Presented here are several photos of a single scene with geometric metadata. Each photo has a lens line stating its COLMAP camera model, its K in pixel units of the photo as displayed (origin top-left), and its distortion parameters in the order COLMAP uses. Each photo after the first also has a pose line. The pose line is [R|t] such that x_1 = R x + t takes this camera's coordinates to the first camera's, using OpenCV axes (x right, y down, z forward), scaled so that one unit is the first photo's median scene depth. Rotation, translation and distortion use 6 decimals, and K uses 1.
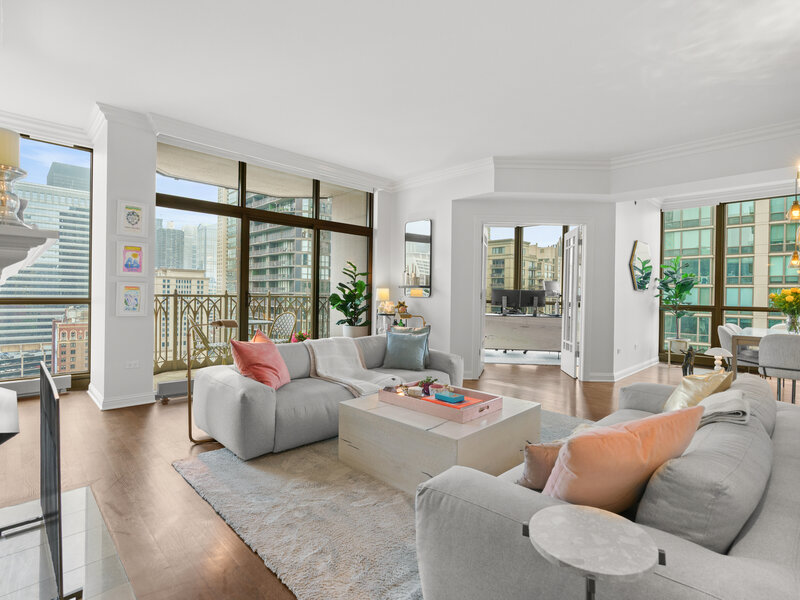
lens RADIAL K [[403.2, 0, 403.0], [0, 403.2, 295.5], [0, 0, 1]] dist [0.000061, 0.000505]
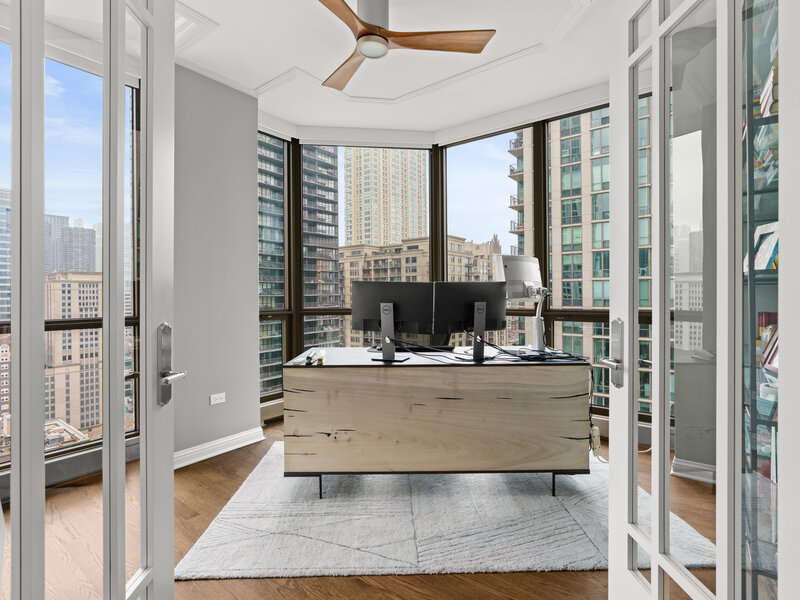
lens RADIAL K [[403.2, 0, 403.0], [0, 403.2, 295.5], [0, 0, 1]] dist [0.000061, 0.000505]
pose [[0.988804, -0.025412, 0.147039, 0.007636], [0.024996, 0.999677, 0.004677, -0.000156], [-0.147110, -0.000949, 0.989120, 0.023867]]
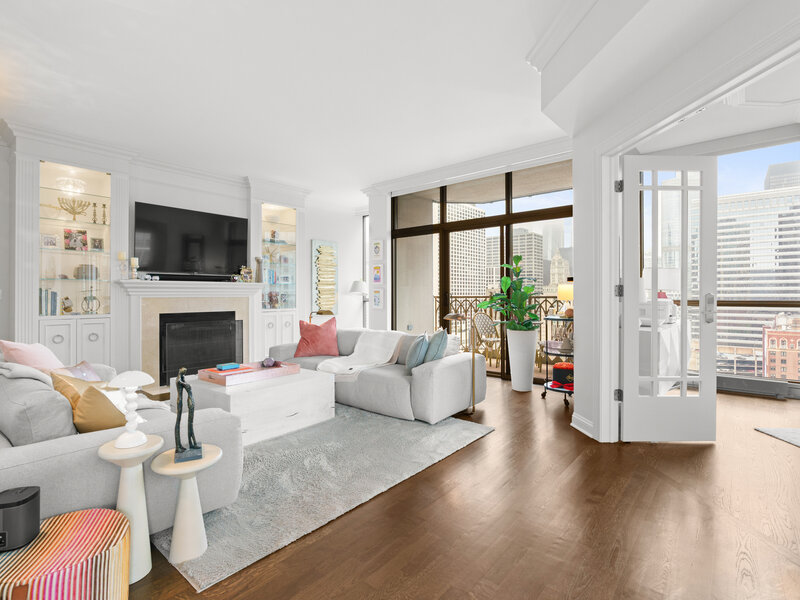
lens RADIAL K [[403.2, 0, 403.0], [0, 403.2, 295.5], [0, 0, 1]] dist [0.000061, 0.000505]
pose [[0.094441, -0.015942, -0.995403, 0.612446], [0.001342, 0.999873, -0.015886, 0.013654], [0.995530, 0.000165, 0.094451, 0.582904]]
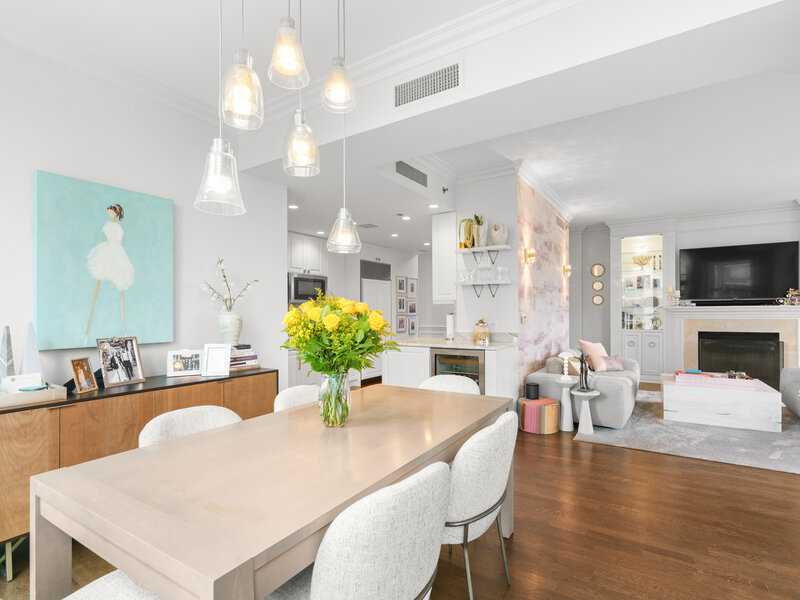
lens RADIAL K [[408.8, 0, 401.5], [0, 408.8, 311.5], [0, 0, 1]] dist [-0.002217, 0.000342]
pose [[-0.974255, -0.011882, -0.225133, 0.733752], [-0.011960, 0.999928, -0.001015, -0.001775], [0.225129, 0.001704, -0.974327, 0.957152]]
